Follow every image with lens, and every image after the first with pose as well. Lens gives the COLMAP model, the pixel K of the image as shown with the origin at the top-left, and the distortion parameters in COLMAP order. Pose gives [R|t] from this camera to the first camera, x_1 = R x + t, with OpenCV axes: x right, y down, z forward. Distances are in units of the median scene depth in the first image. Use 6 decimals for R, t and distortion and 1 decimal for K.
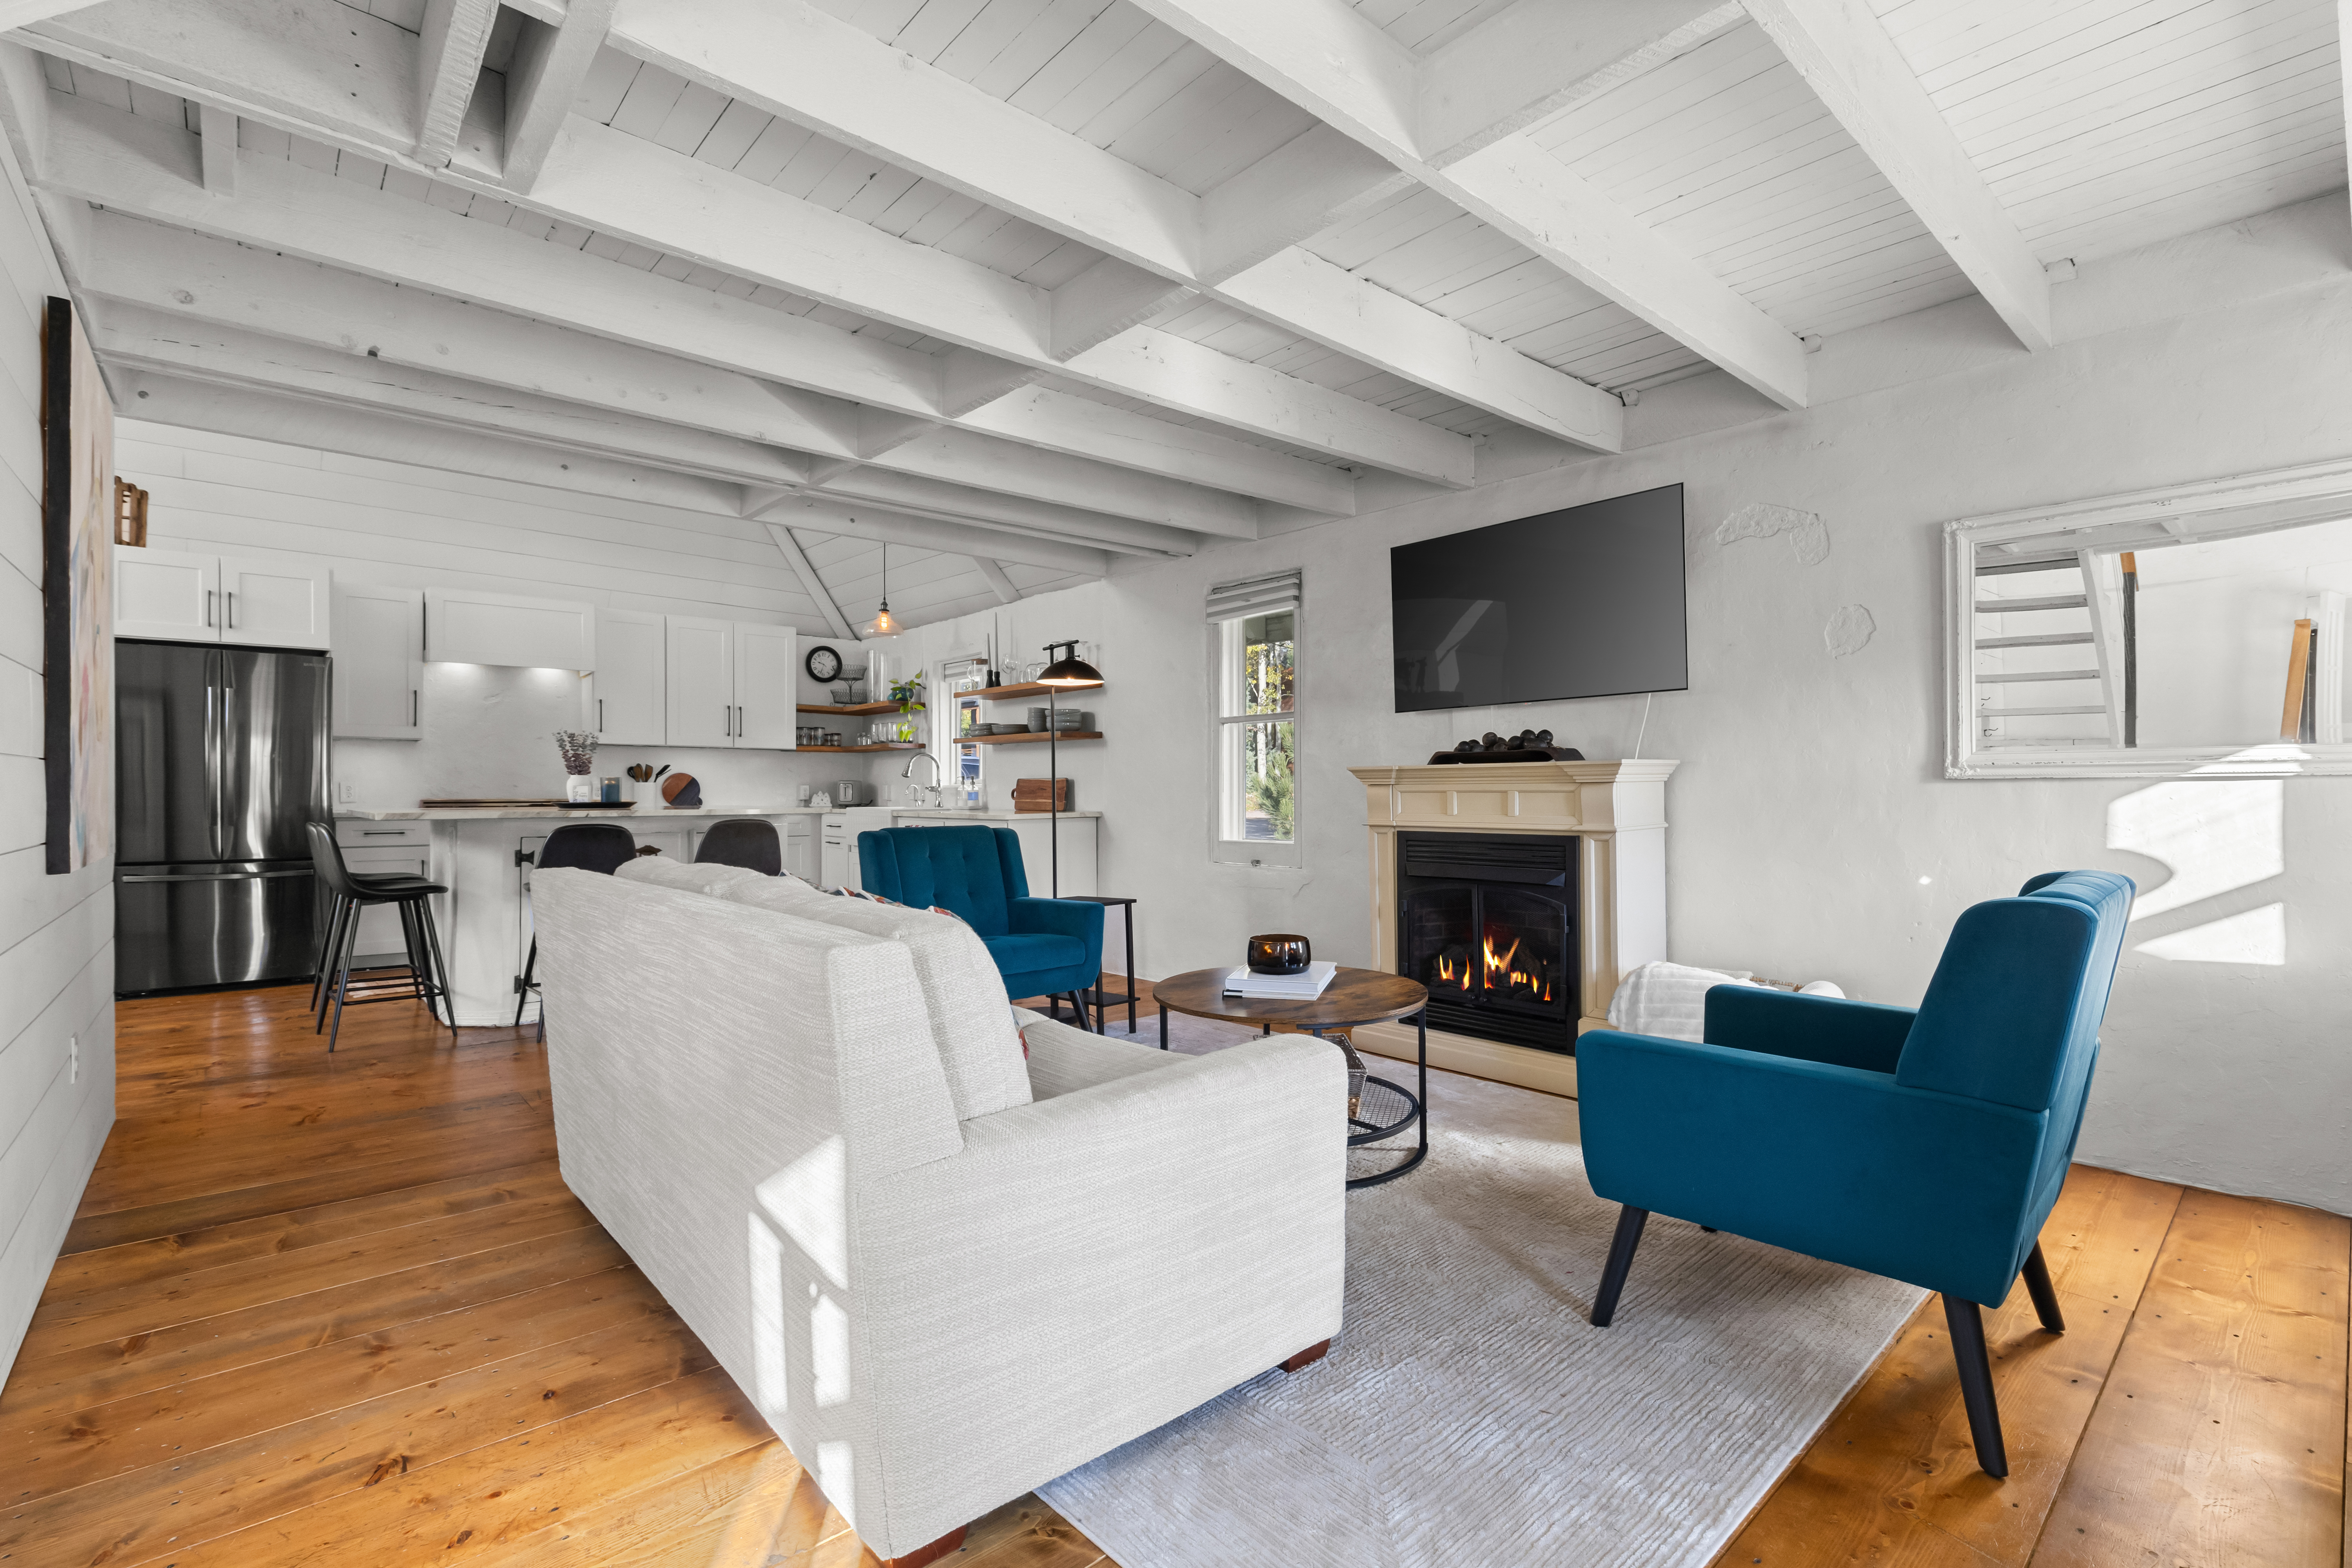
lens RADIAL K [[1073.3, 0, 1162.5], [0, 1073.3, 798.1], [0, 0, 1]] dist [0.001902, 0.001038]
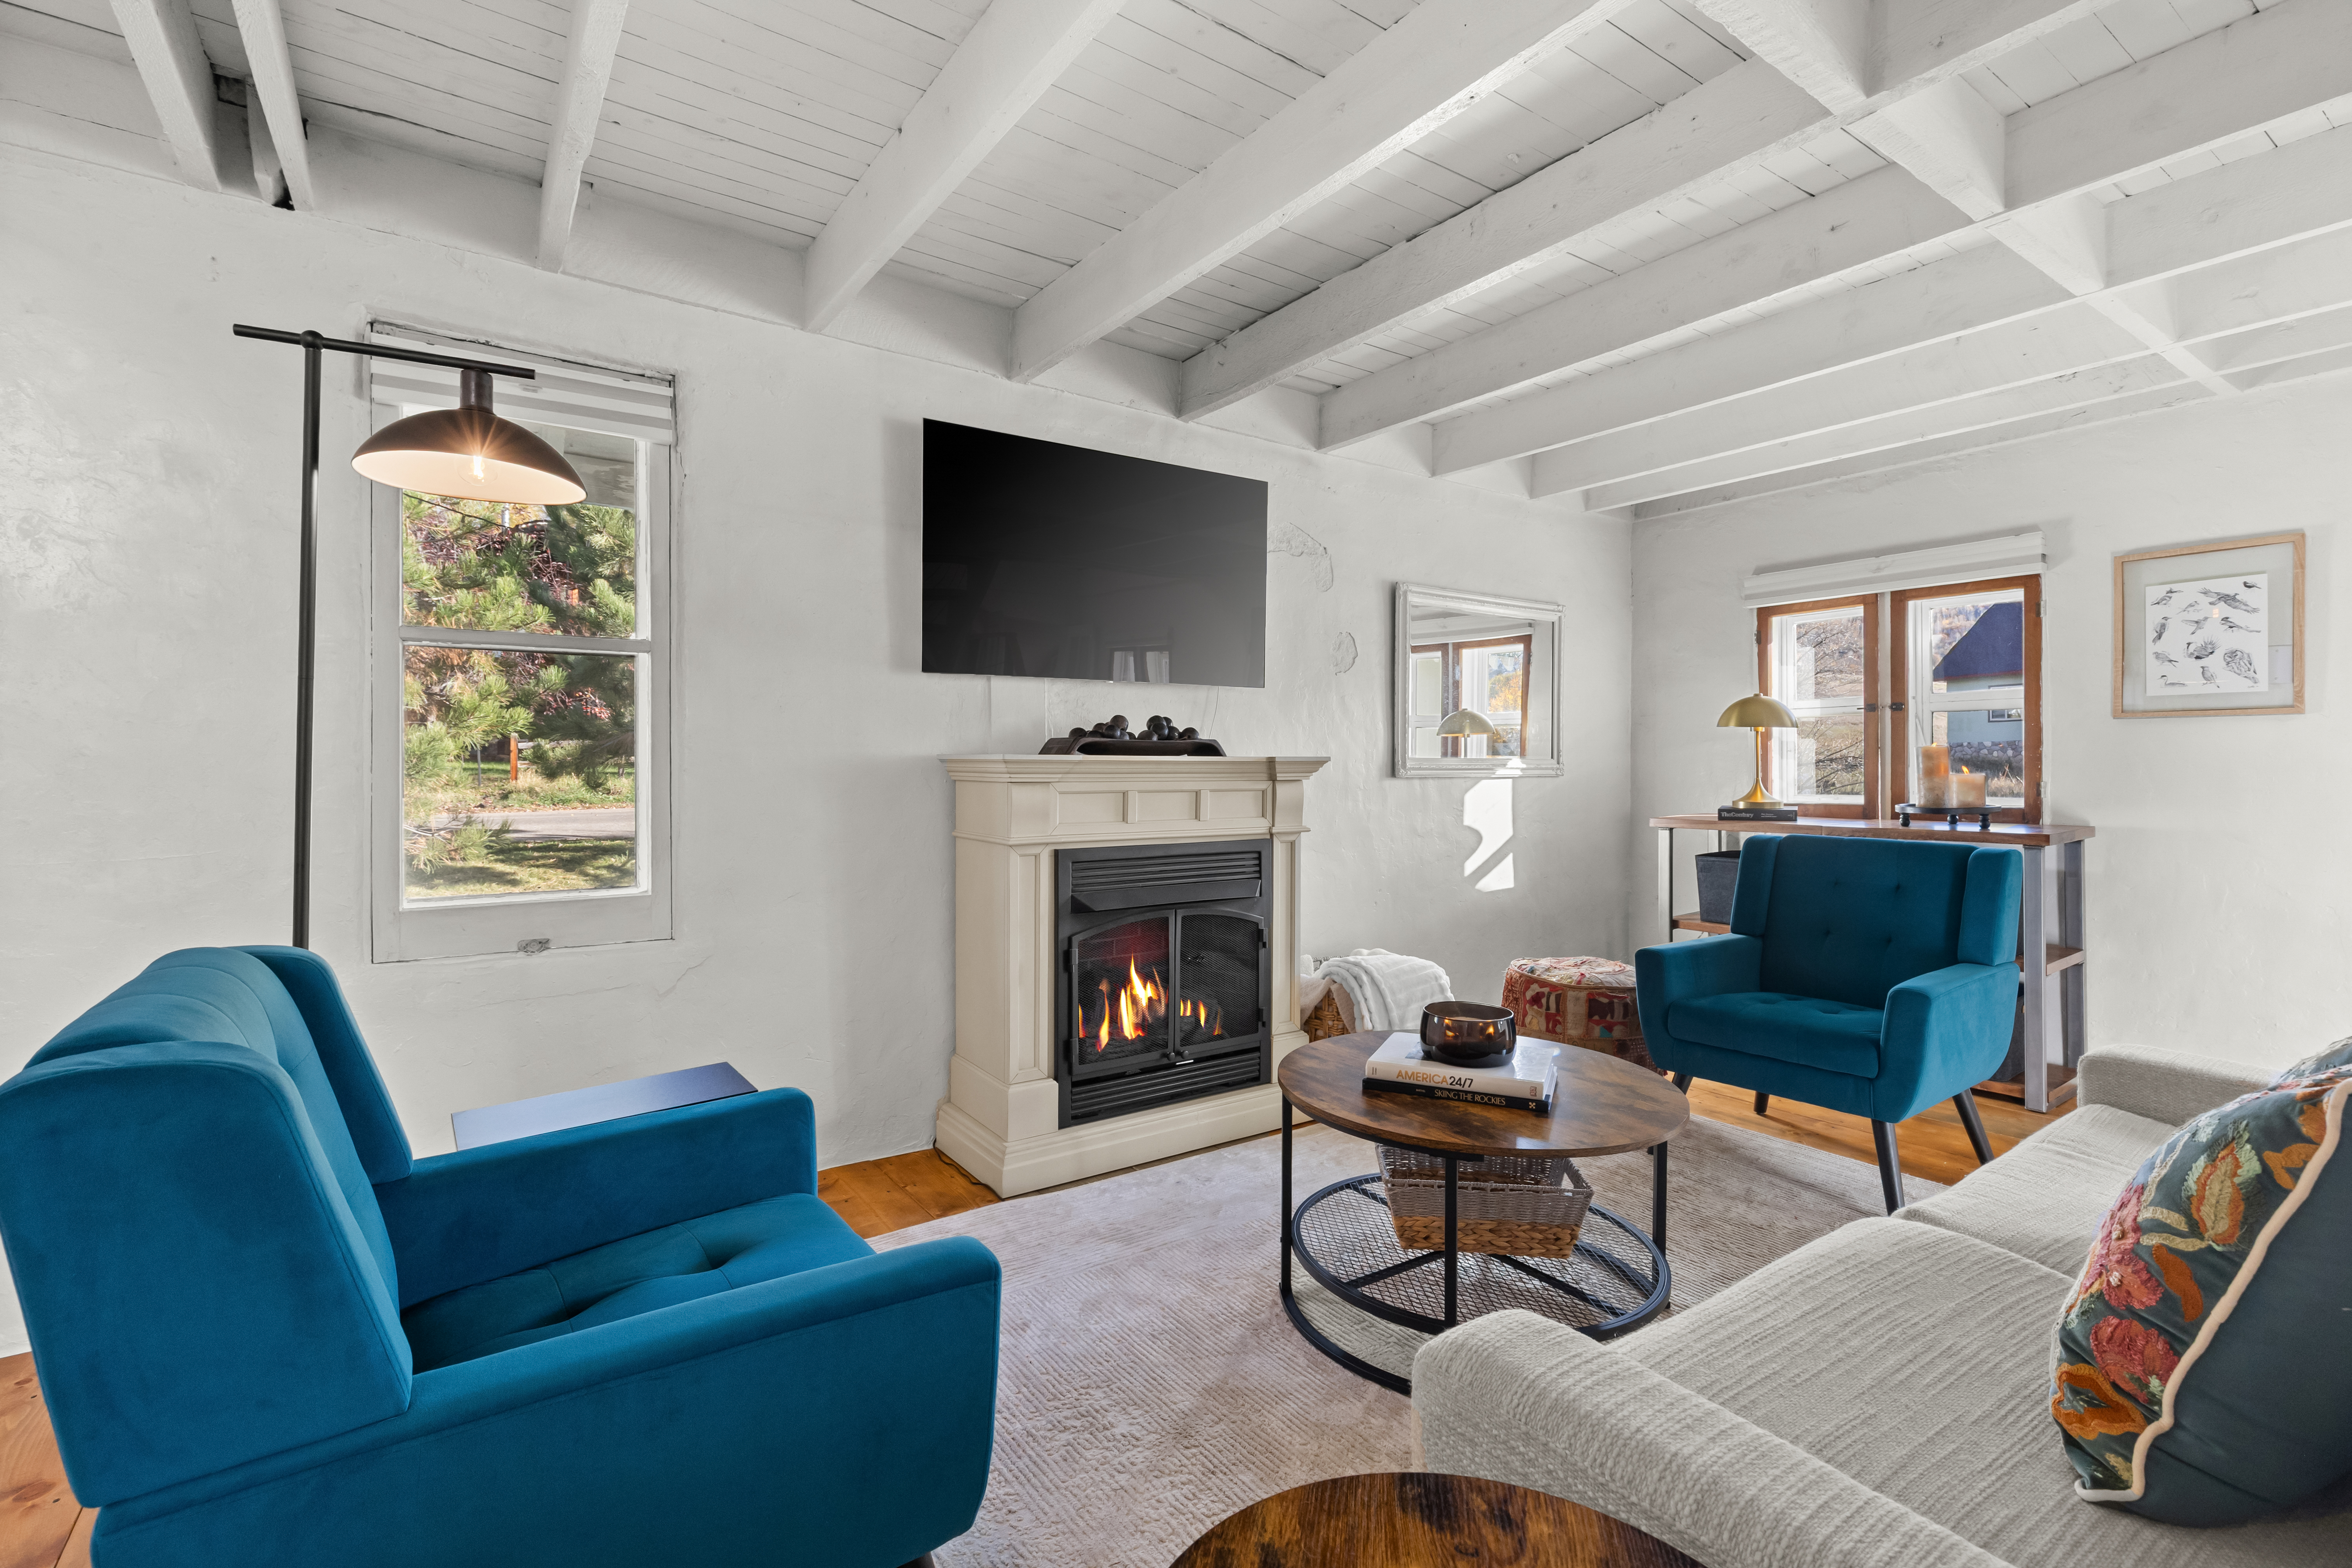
lens RADIAL K [[1073.3, 0, 1164.9], [0, 1073.3, 771.0], [0, 0, 1]] dist [0.001902, 0.001038]
pose [[0.116035, 0.004706, 0.993234, -0.427133], [0.008839, 0.999944, -0.005770, -0.015324], [-0.993206, 0.009448, 0.115987, 0.810825]]
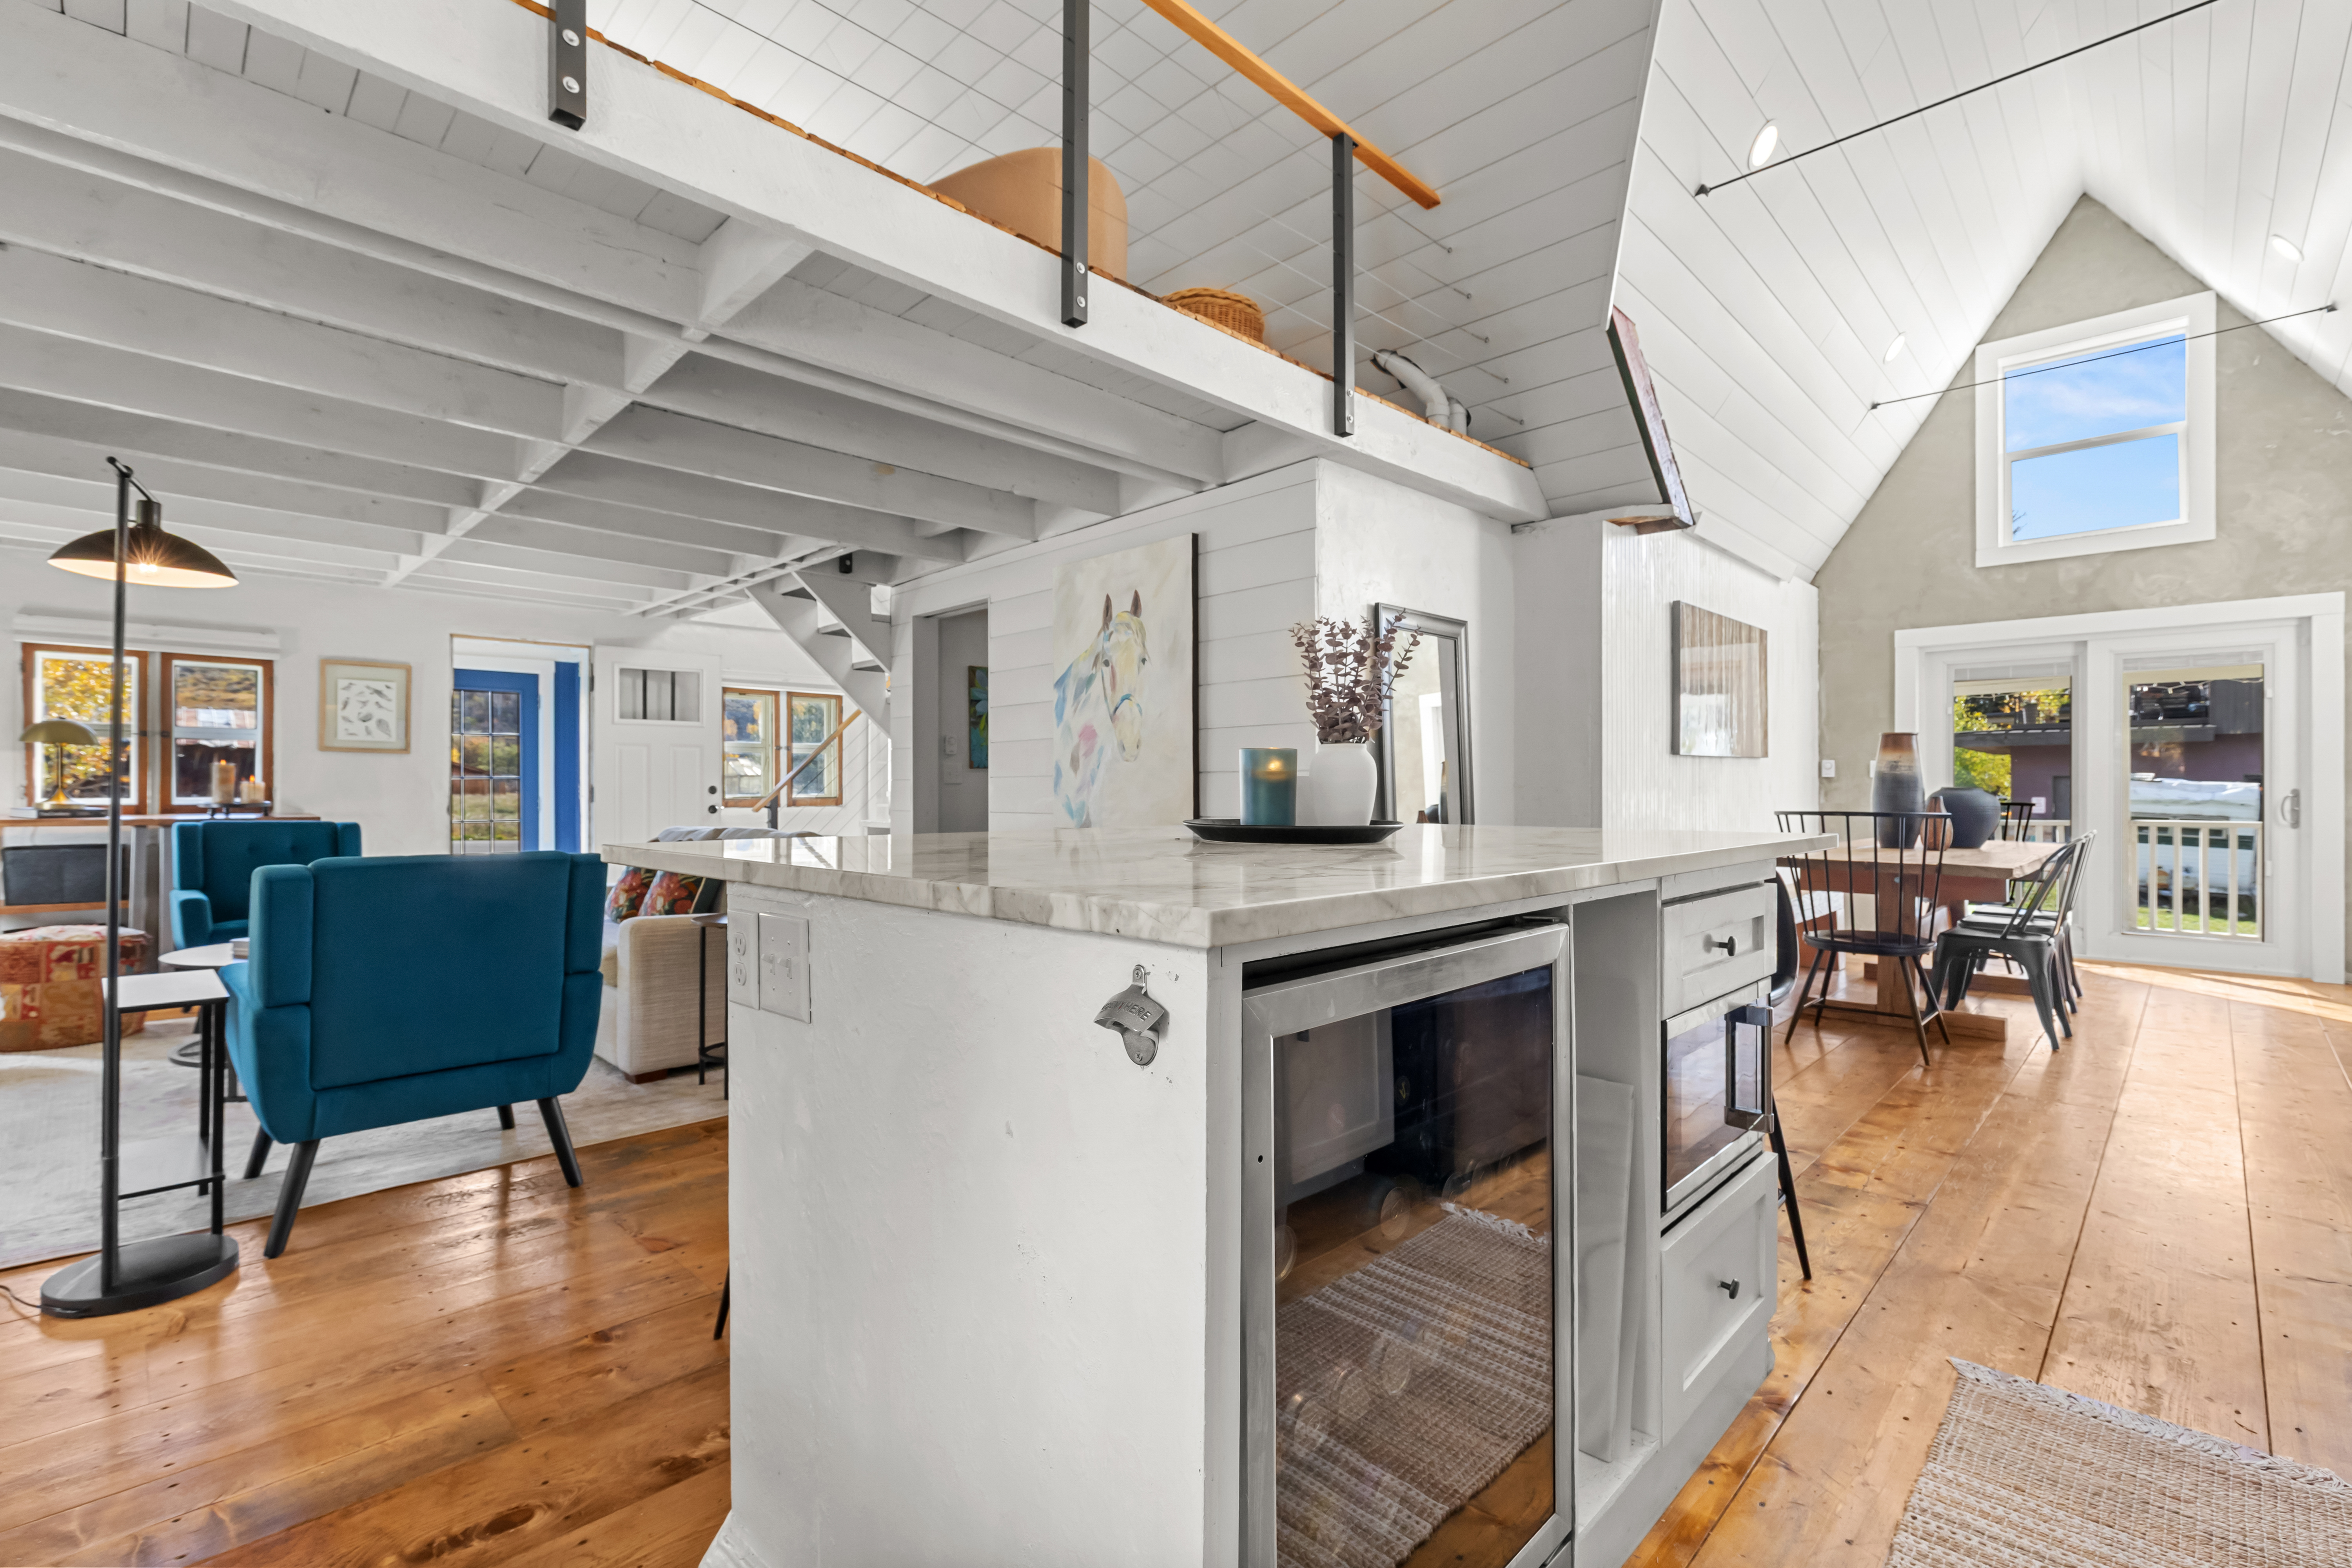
lens RADIAL K [[1073.3, 0, 1184.8], [0, 1073.3, 788.6], [0, 0, 1]] dist [0.001902, 0.001038]
pose [[-0.997585, 0.000705, -0.069453, -0.577971], [0.000299, 0.999983, 0.005858, -0.011795], [0.069456, 0.005823, -0.997568, 1.677106]]
